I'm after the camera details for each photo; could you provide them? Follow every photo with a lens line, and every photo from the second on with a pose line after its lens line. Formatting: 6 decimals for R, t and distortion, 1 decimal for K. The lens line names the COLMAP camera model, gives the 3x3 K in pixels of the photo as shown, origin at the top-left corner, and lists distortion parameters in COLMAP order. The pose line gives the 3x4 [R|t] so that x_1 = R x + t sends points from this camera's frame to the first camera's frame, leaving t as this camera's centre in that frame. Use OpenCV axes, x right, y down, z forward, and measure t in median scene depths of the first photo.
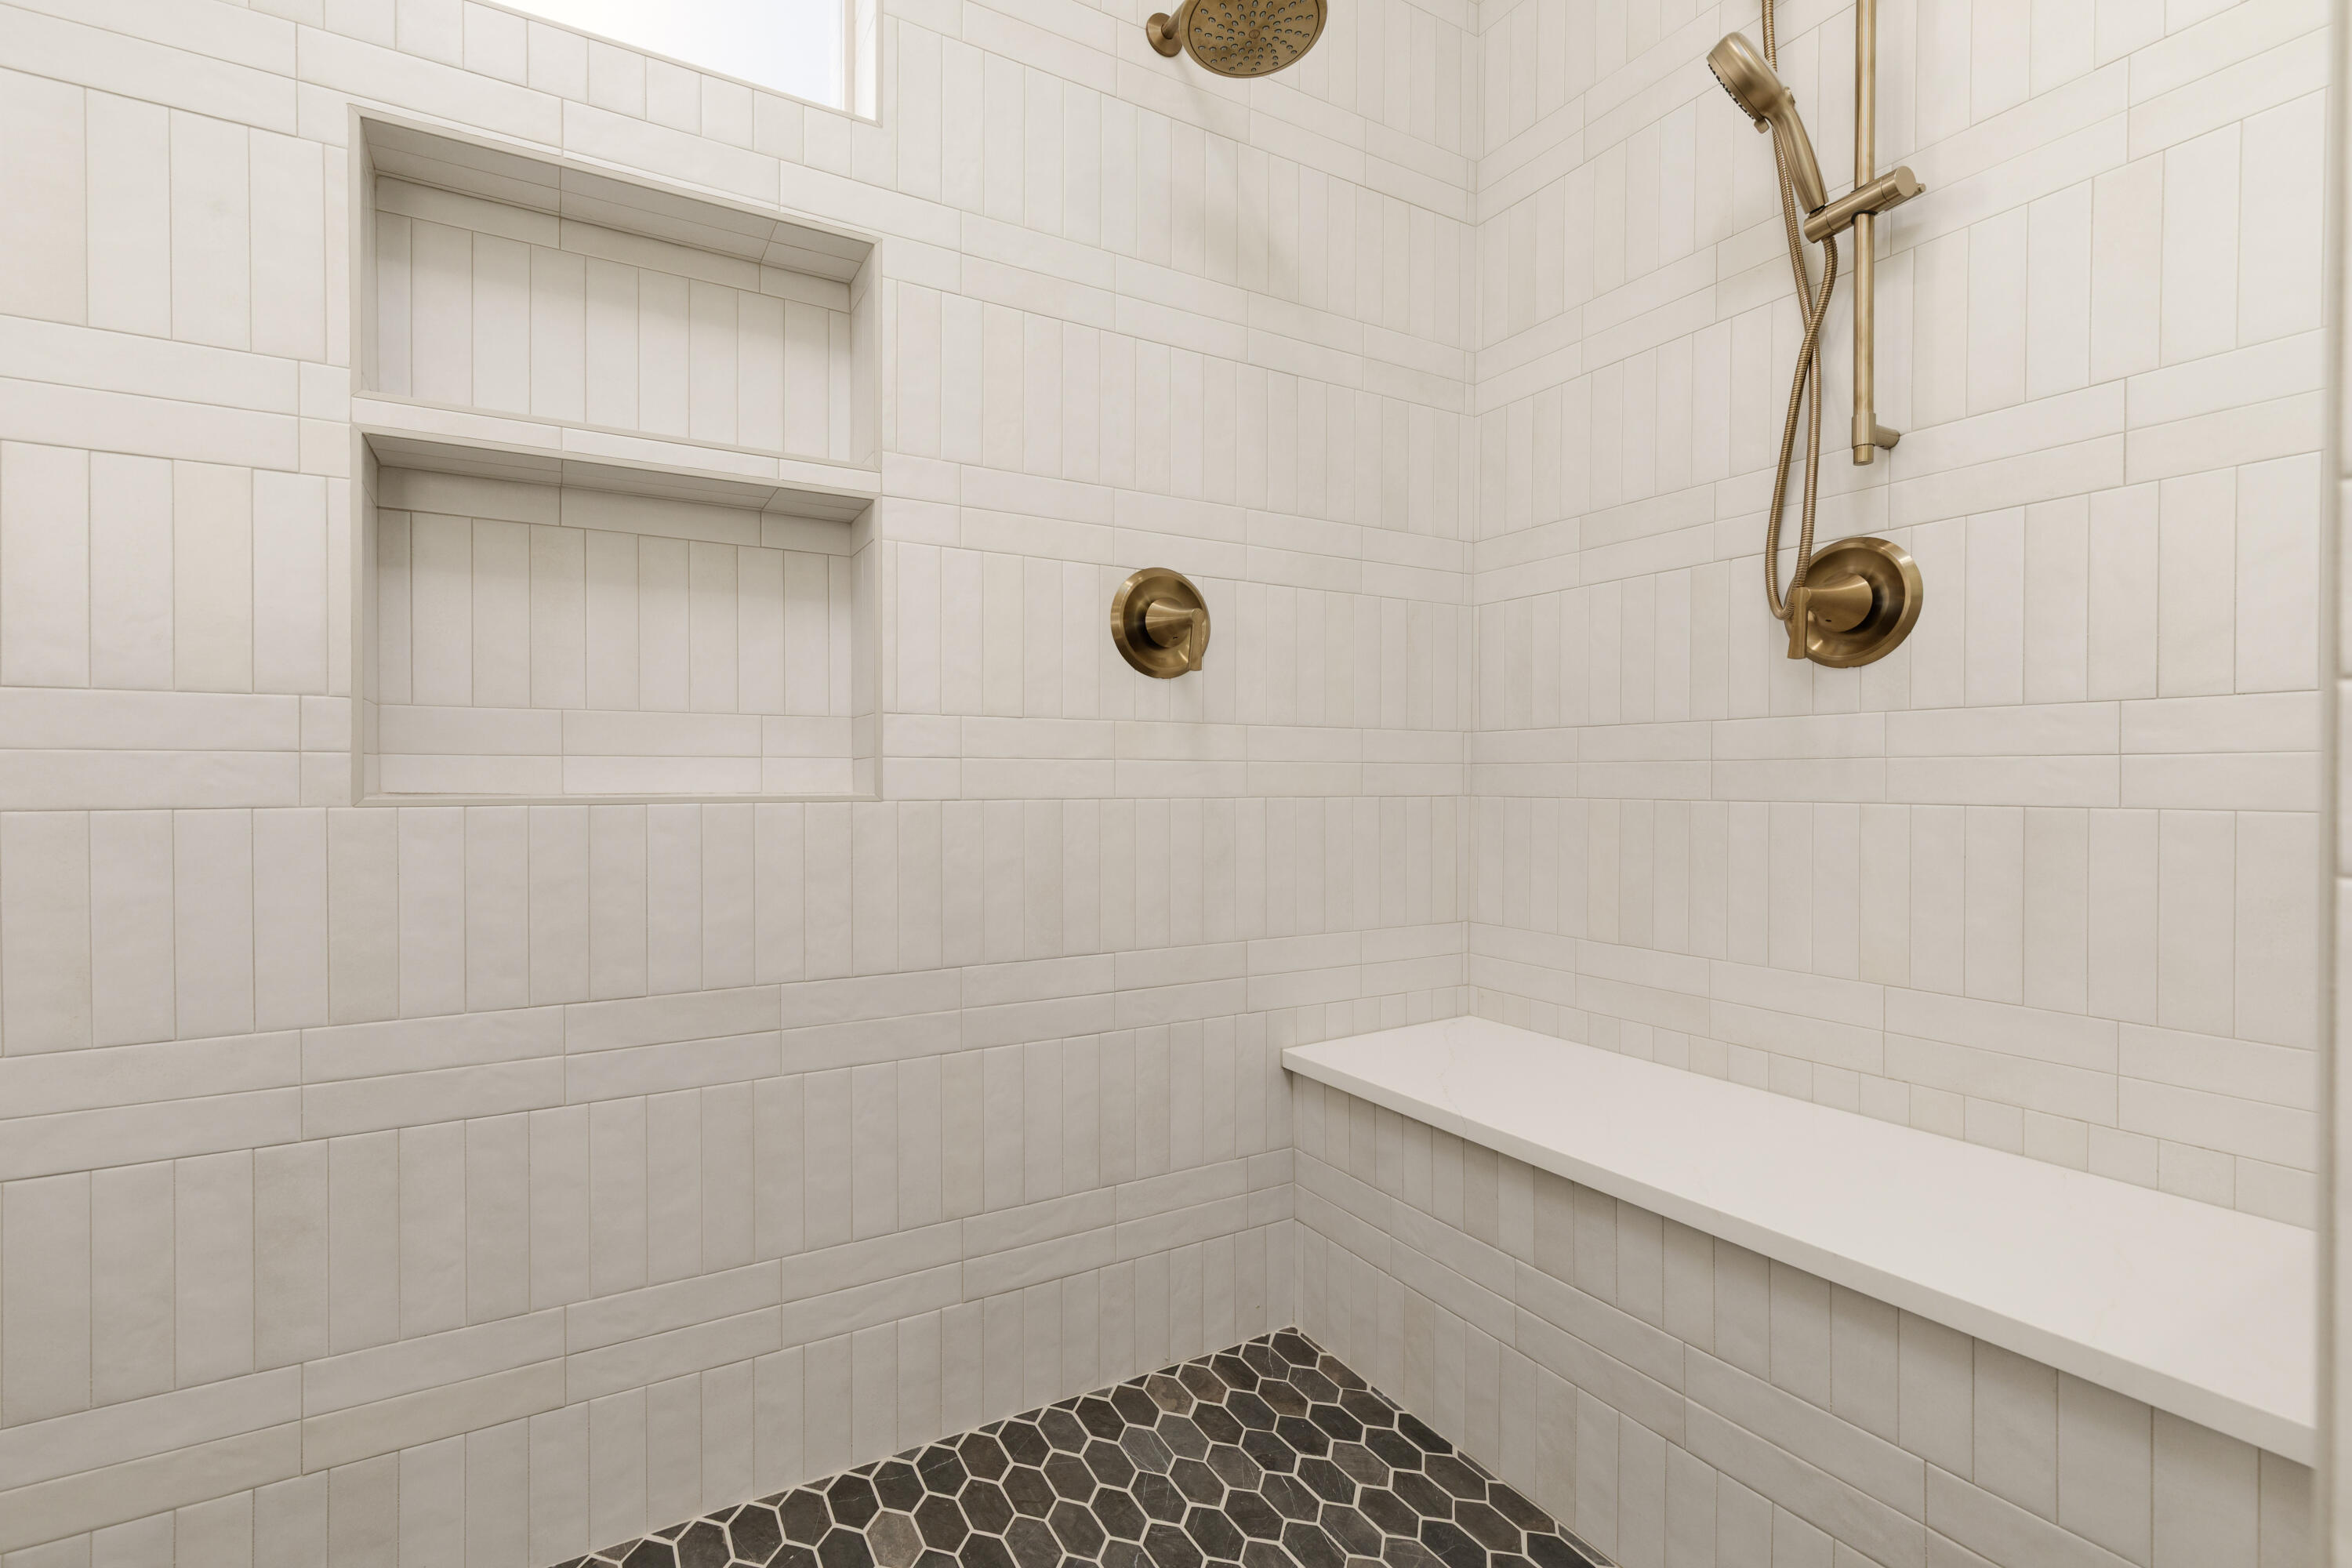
lens RADIAL K [[1055.2, 0, 1191.4], [0, 1055.2, 792.5], [0, 0, 1]] dist [0.009134, -0.002502]
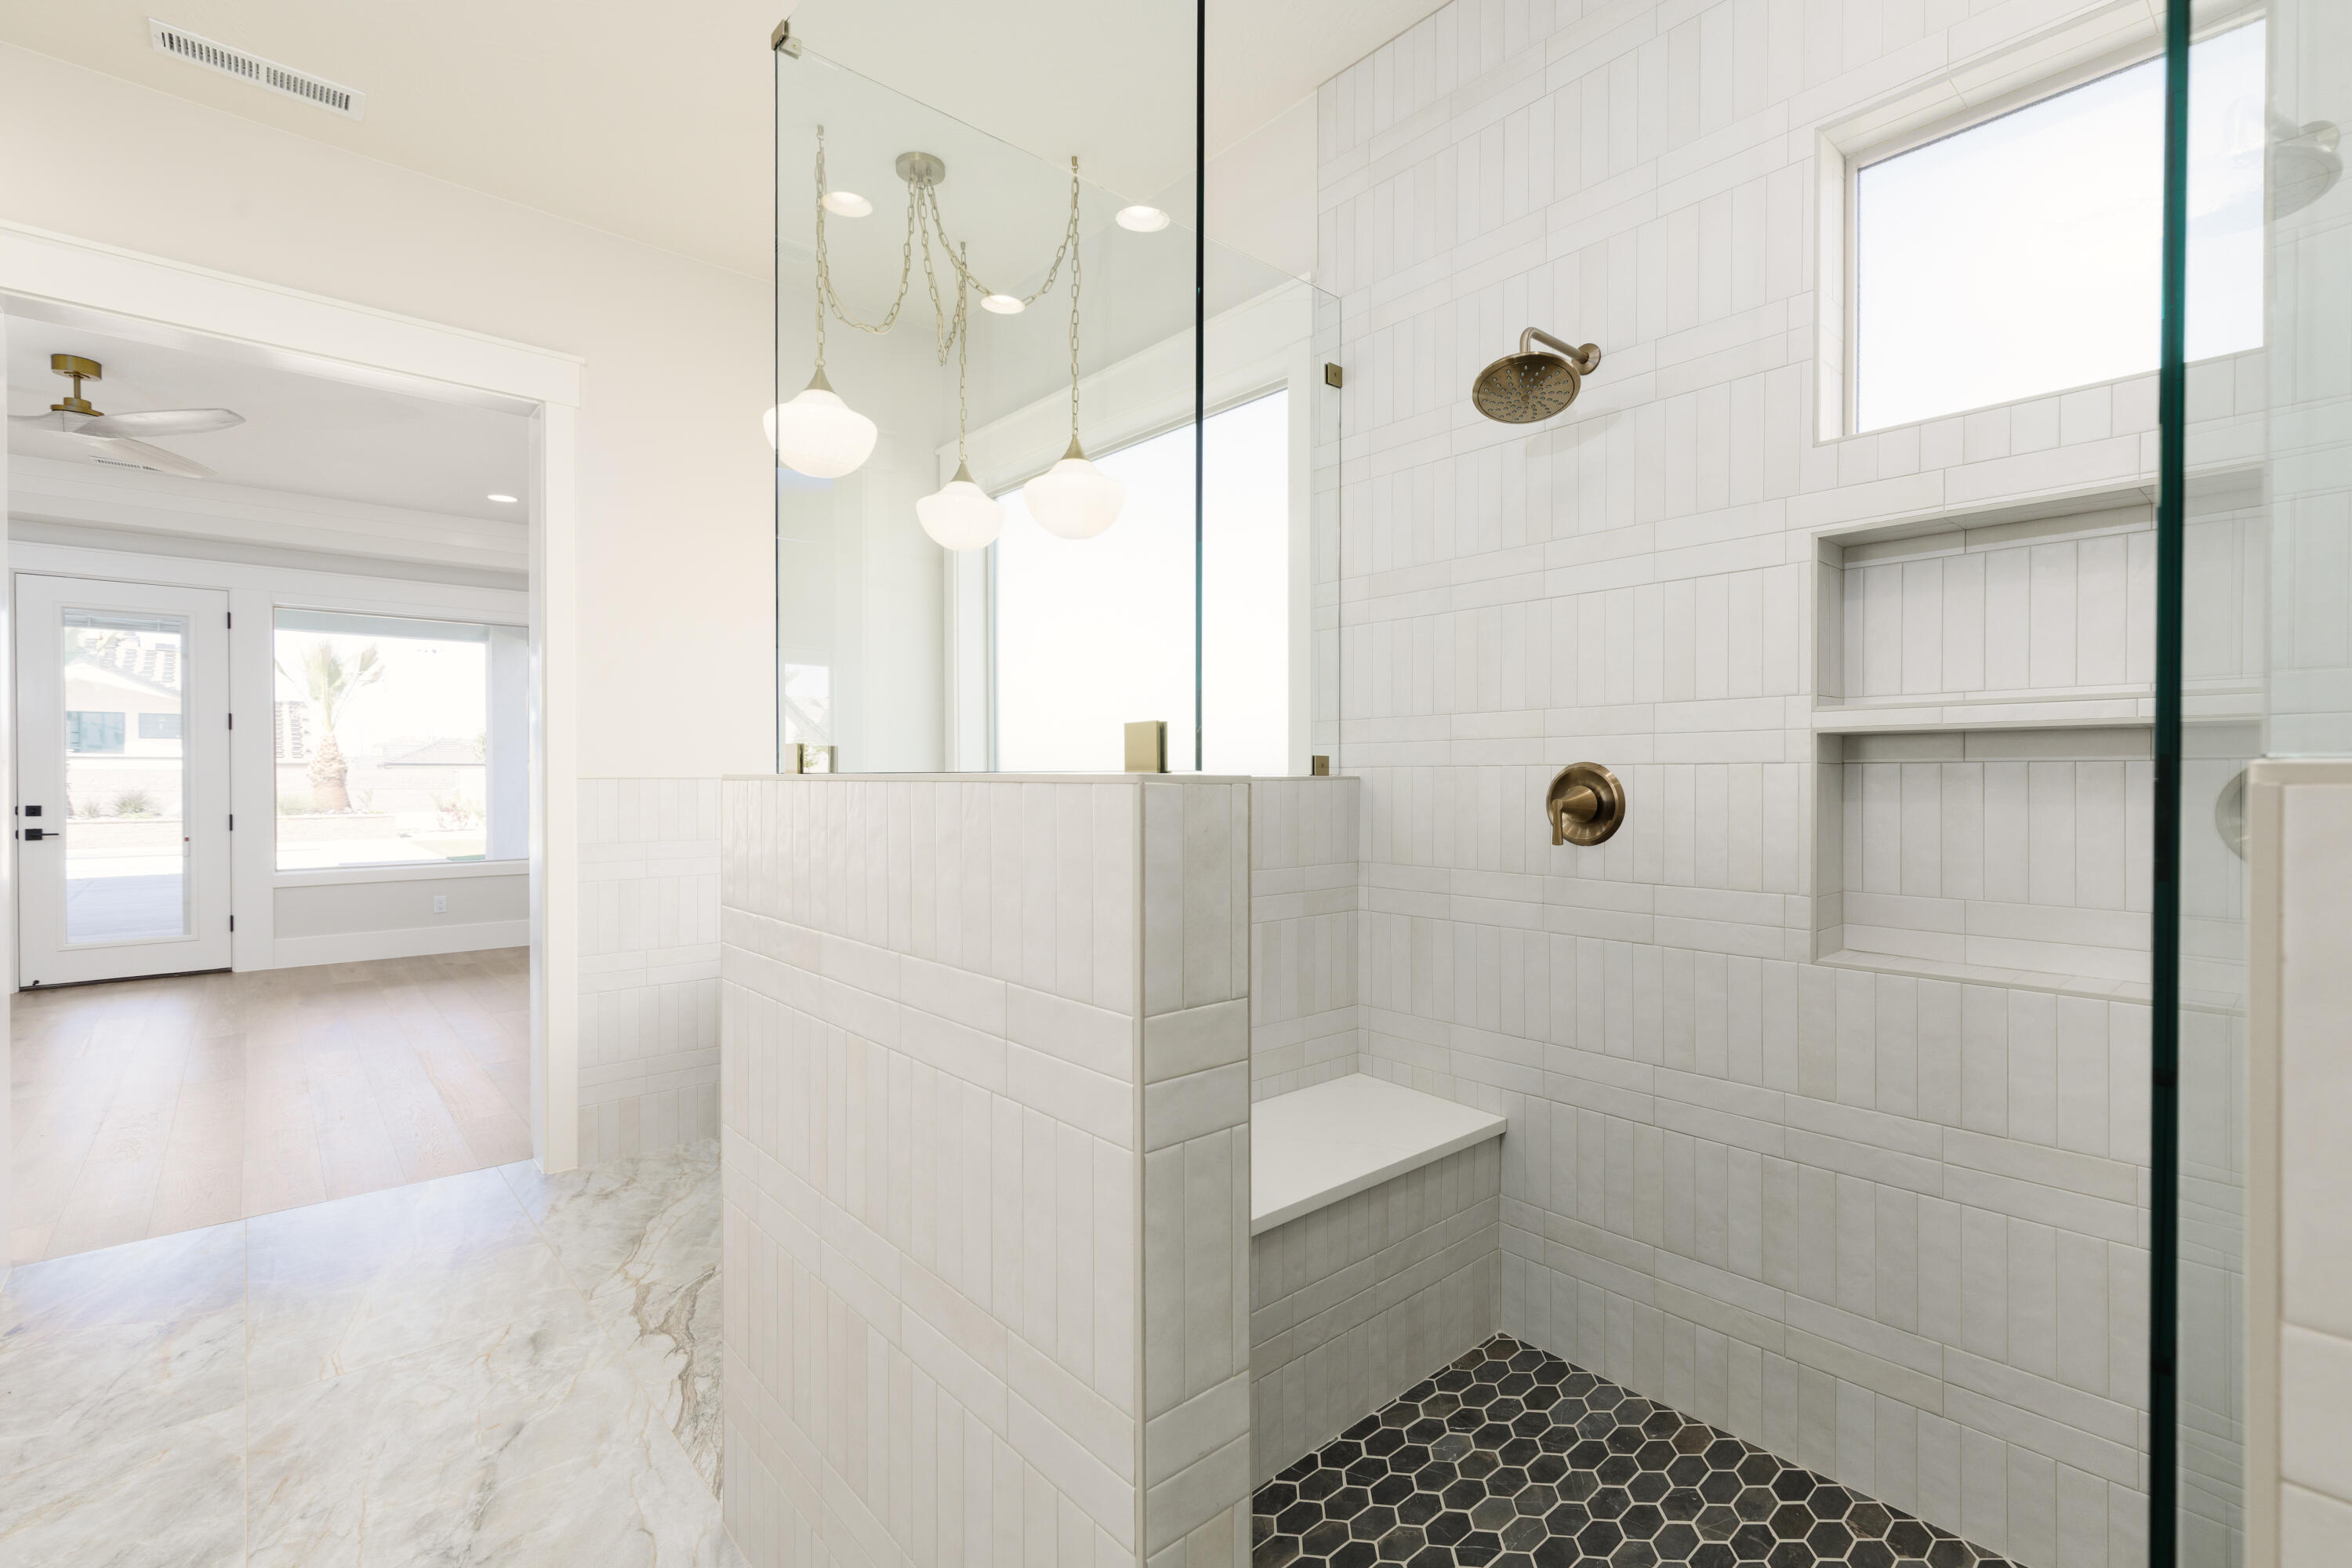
lens RADIAL K [[1055.2, 0, 1188.9], [0, 1055.2, 787.9], [0, 0, 1]] dist [0.009134, -0.002502]
pose [[0.181101, 0.005313, -0.983450, 0.631333], [-0.000485, 0.999986, 0.005313, -0.265761], [0.983464, -0.000486, 0.181101, -0.231413]]
